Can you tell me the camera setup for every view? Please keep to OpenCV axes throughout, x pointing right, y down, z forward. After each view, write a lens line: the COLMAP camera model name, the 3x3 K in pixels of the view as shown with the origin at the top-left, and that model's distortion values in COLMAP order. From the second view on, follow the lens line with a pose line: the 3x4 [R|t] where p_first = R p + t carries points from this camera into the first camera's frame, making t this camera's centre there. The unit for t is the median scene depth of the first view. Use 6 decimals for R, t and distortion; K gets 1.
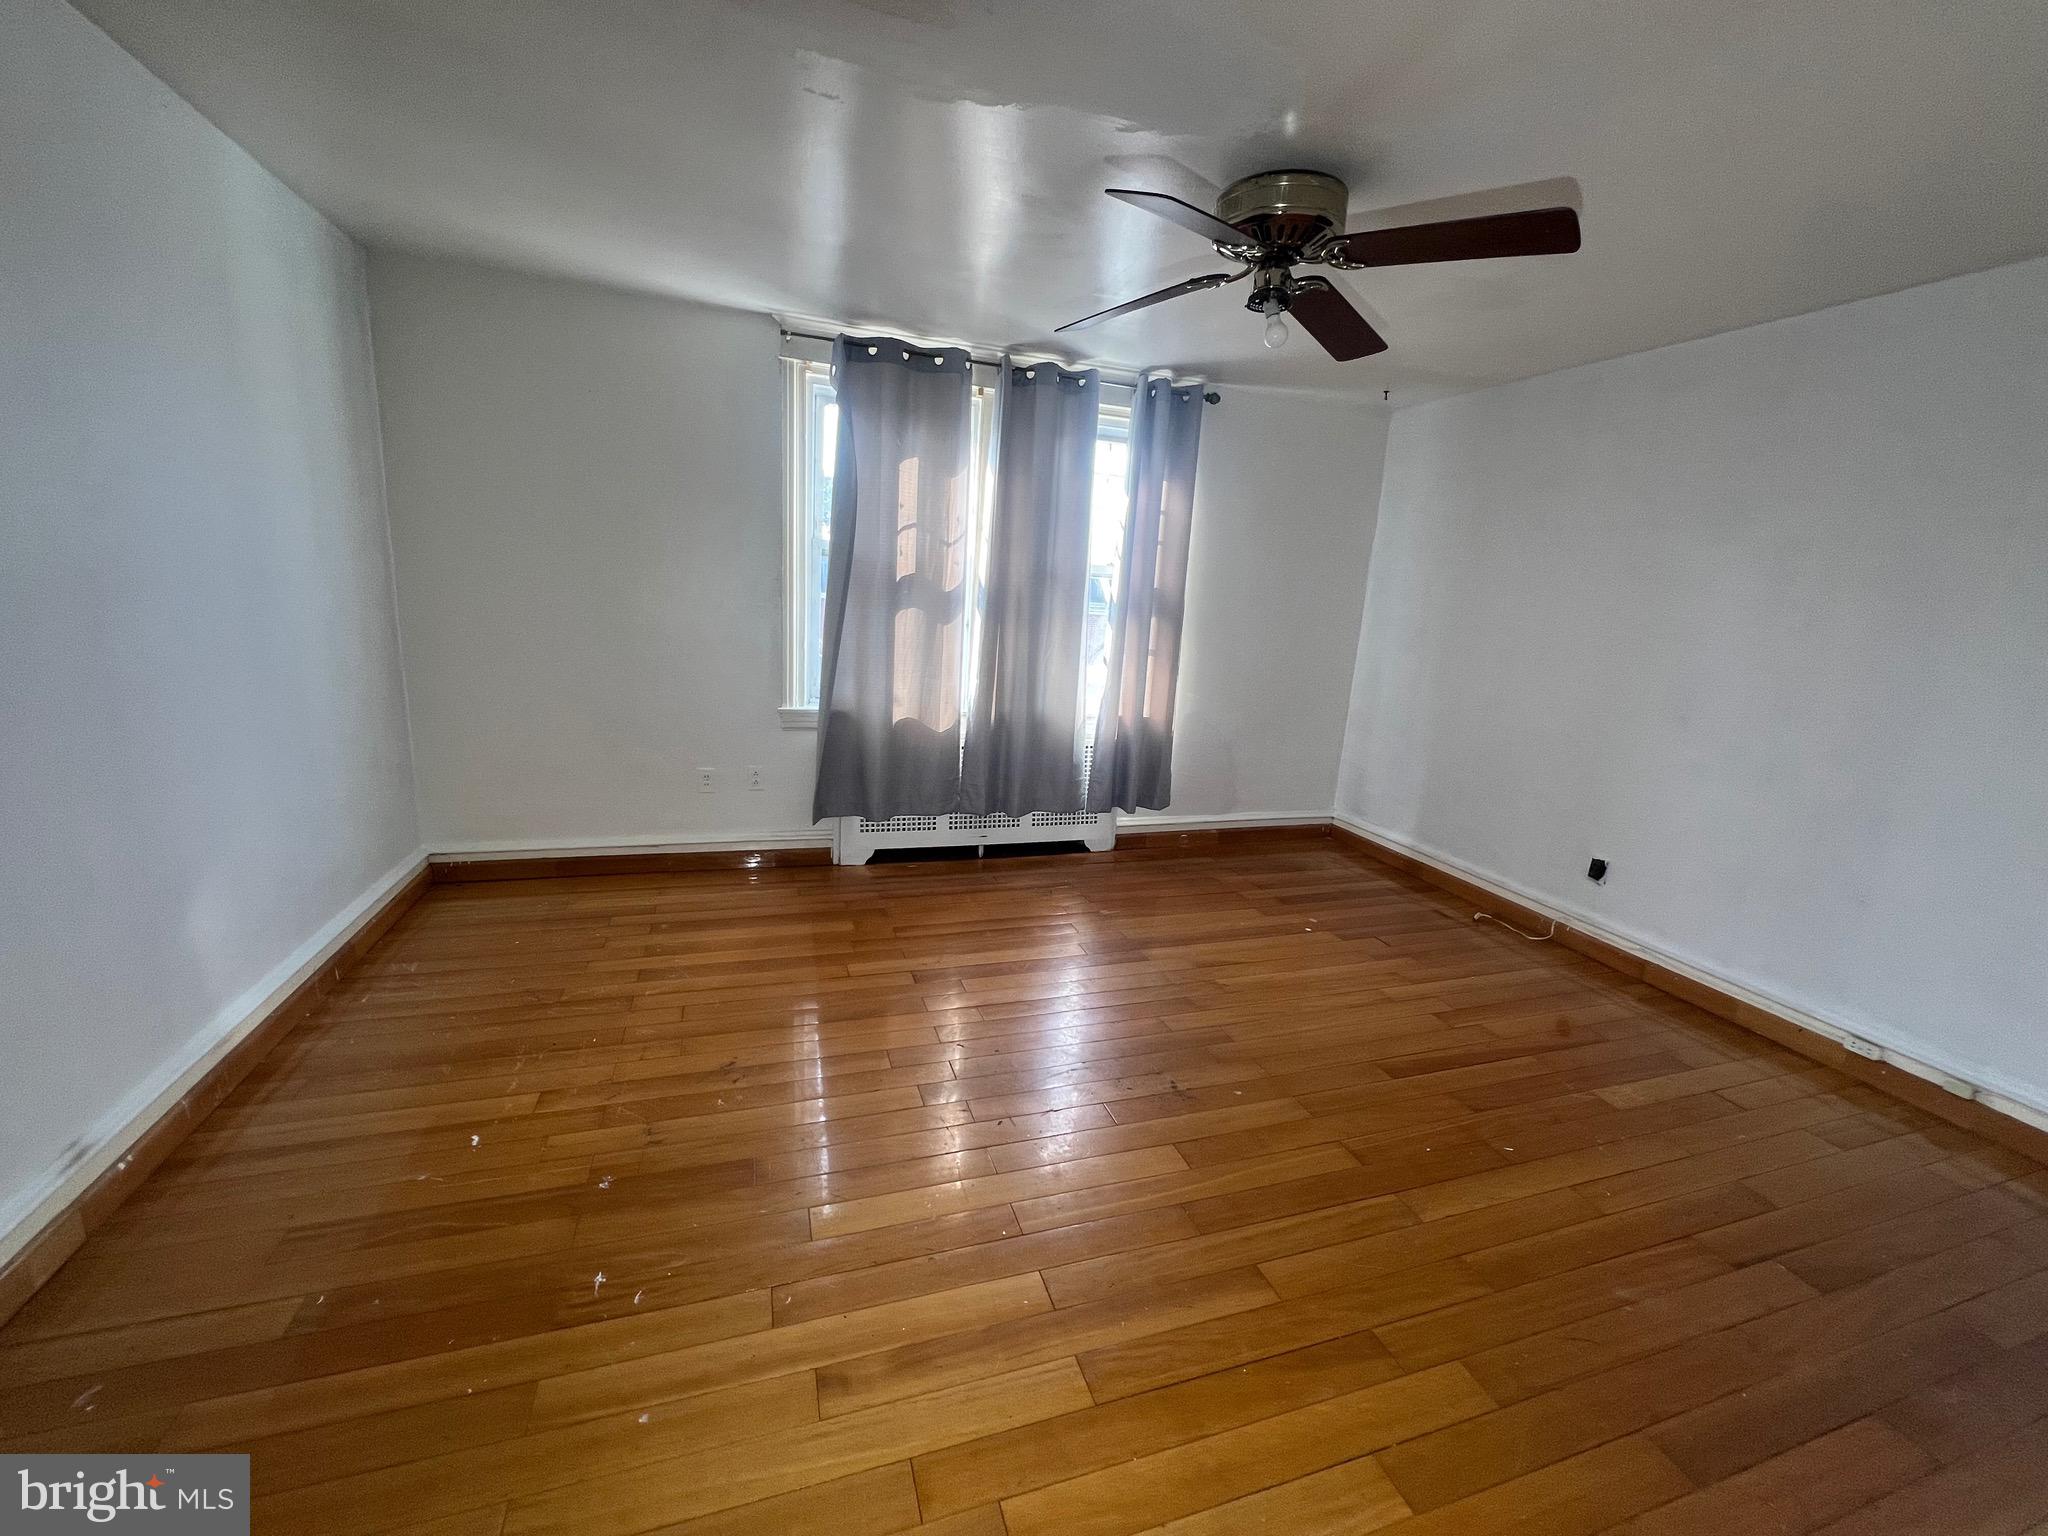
lens RADIAL K [[821.8, 0, 1027.8], [0, 821.8, 765.3], [0, 0, 1]] dist [-0.001709, -0.000132]
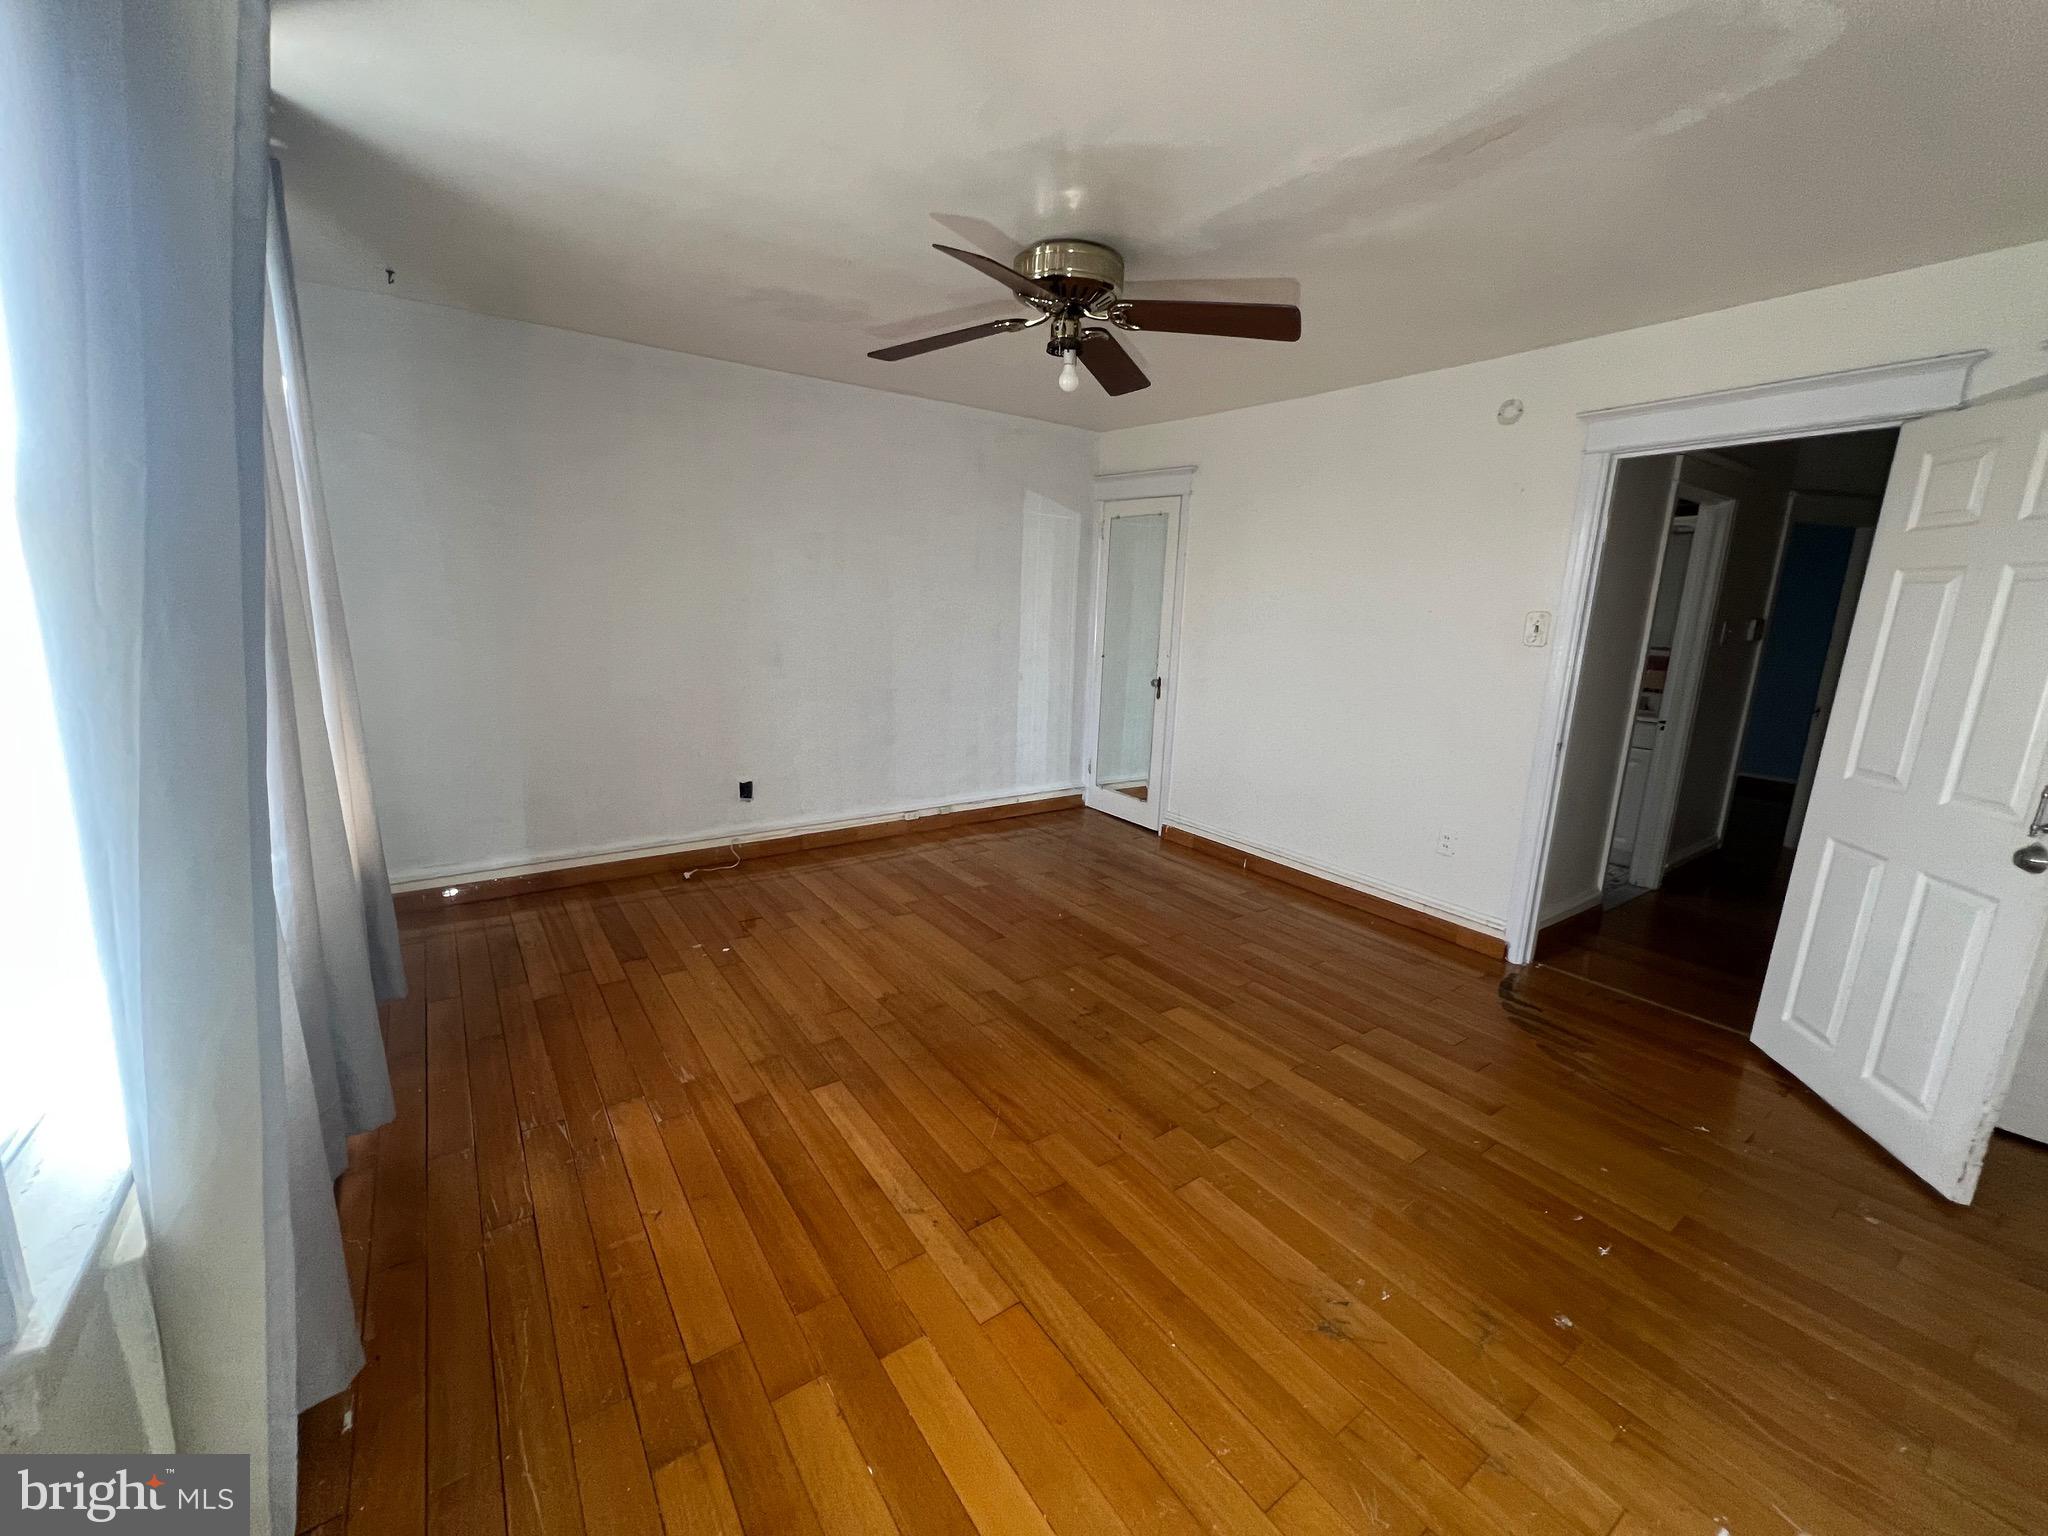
lens RADIAL K [[819.6, 0, 1029.1], [0, 819.6, 769.6], [0, 0, 1]] dist [-0.002834, -0.000465]
pose [[-0.296212, -0.263236, 0.918131, -0.575429], [0.156903, 0.934801, 0.318636, -0.237024], [-0.942146, 0.238442, -0.235597, 0.930538]]
